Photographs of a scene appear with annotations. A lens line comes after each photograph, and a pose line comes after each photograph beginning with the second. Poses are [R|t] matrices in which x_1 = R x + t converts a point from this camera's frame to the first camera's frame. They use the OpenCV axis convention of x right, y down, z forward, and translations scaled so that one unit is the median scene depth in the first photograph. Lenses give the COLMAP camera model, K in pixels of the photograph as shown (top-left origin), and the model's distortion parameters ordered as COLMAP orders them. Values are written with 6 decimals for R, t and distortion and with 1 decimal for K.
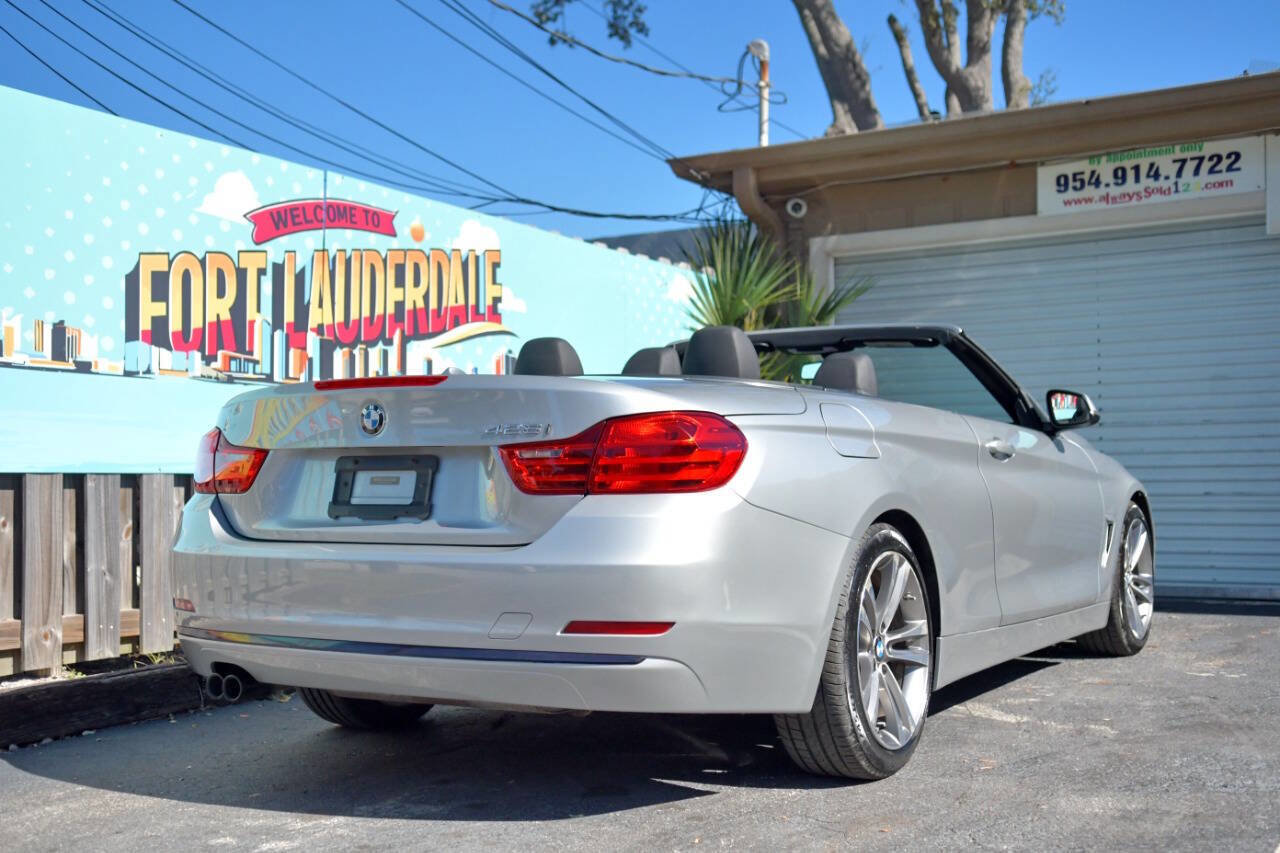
lens RADIAL K [[1475.9, 0, 642.1], [0, 1475.9, 426.8], [0, 0, 1]] dist [0.053790, 0.017243]
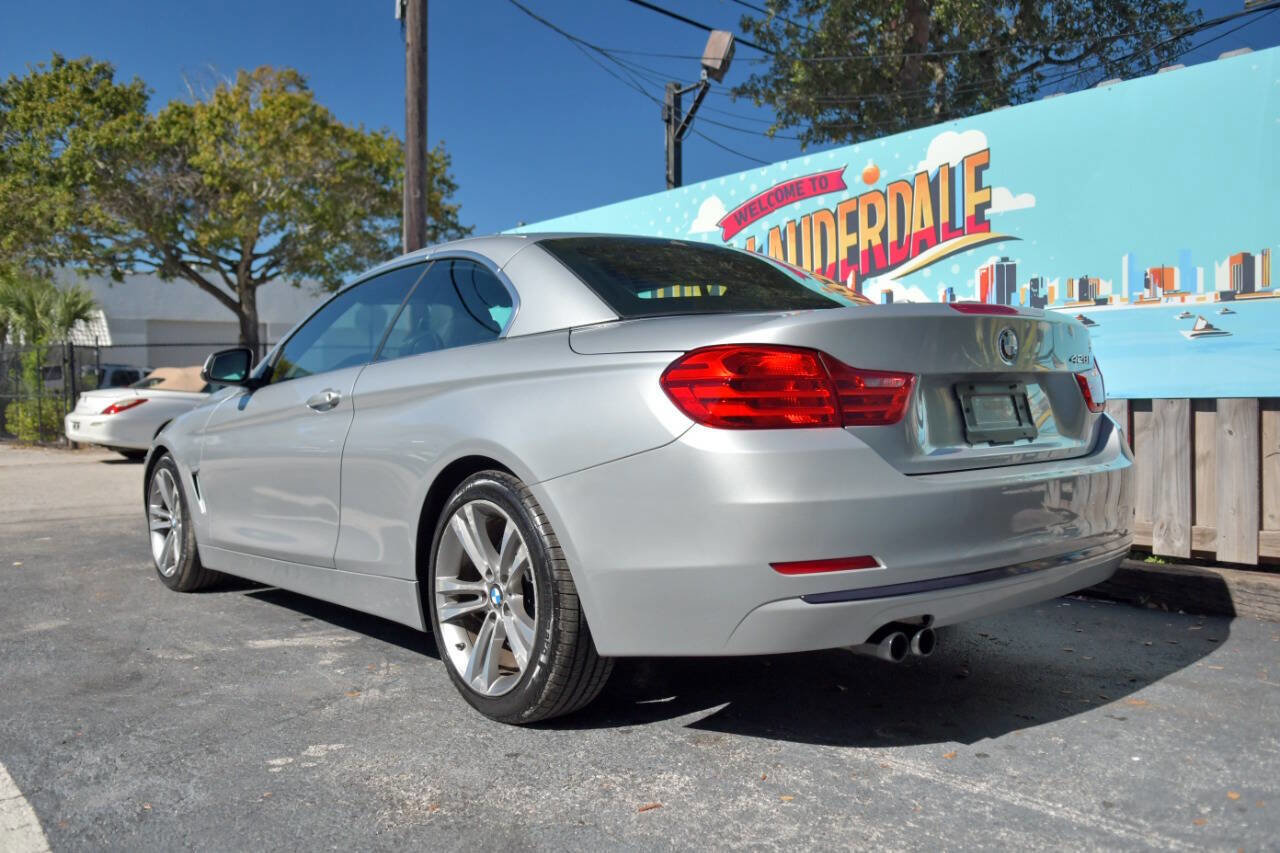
lens RADIAL K [[1075.6, 0, 640.0], [0, 1075.6, 426.5], [0, 0, 1]] dist [-0.017047, -0.018037]
pose [[-0.350011, 0.040740, -0.935859, 0.689134], [0.061664, 0.997889, 0.020378, 0.025616], [0.934714, -0.050577, -0.351785, 1.192372]]
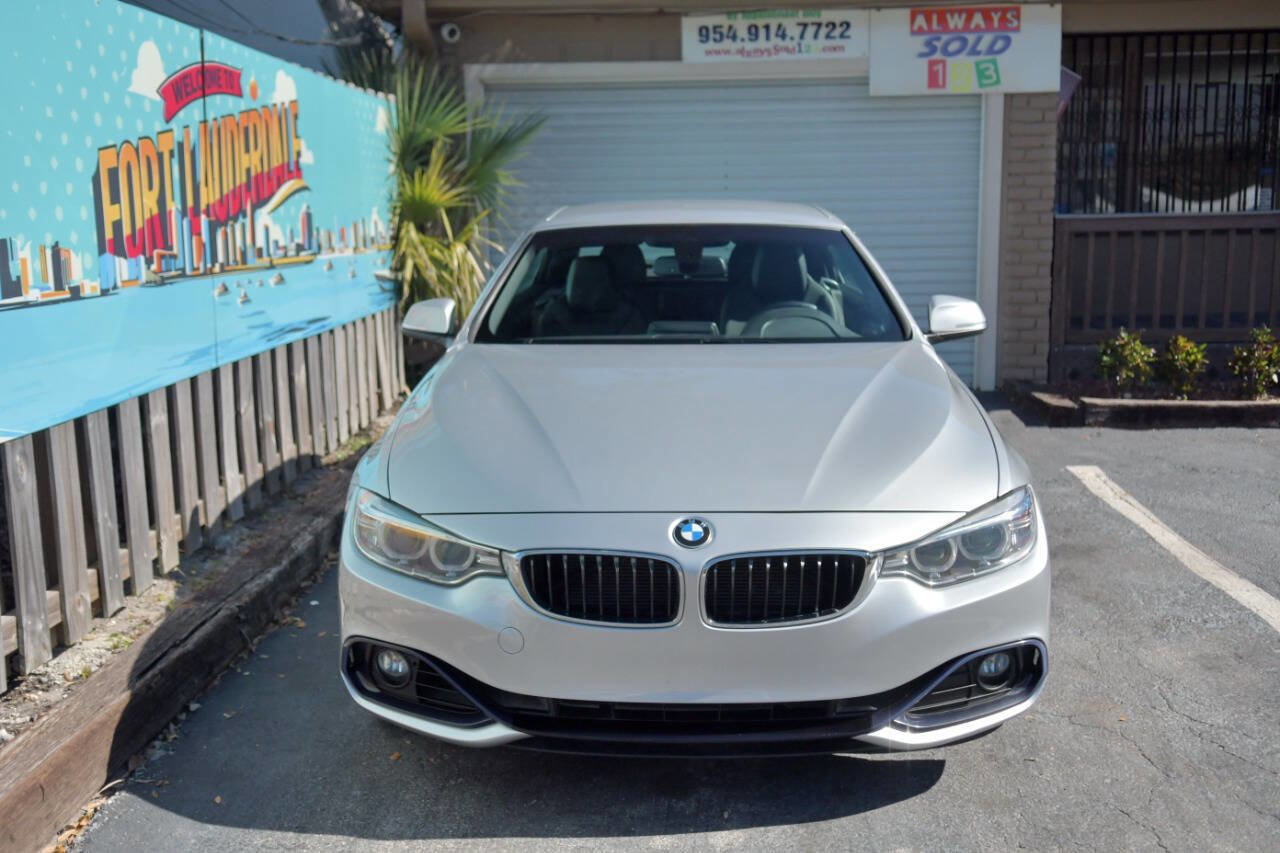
lens RADIAL K [[1319.8, 0, 640.0], [0, 1319.8, 426.5], [0, 0, 1]] dist [0.029277, -0.005837]
pose [[0.881486, -0.080255, 0.465340, -0.368420], [-0.014317, 0.980456, 0.196216, -0.097905], [-0.471993, -0.179624, 0.863110, 0.138556]]
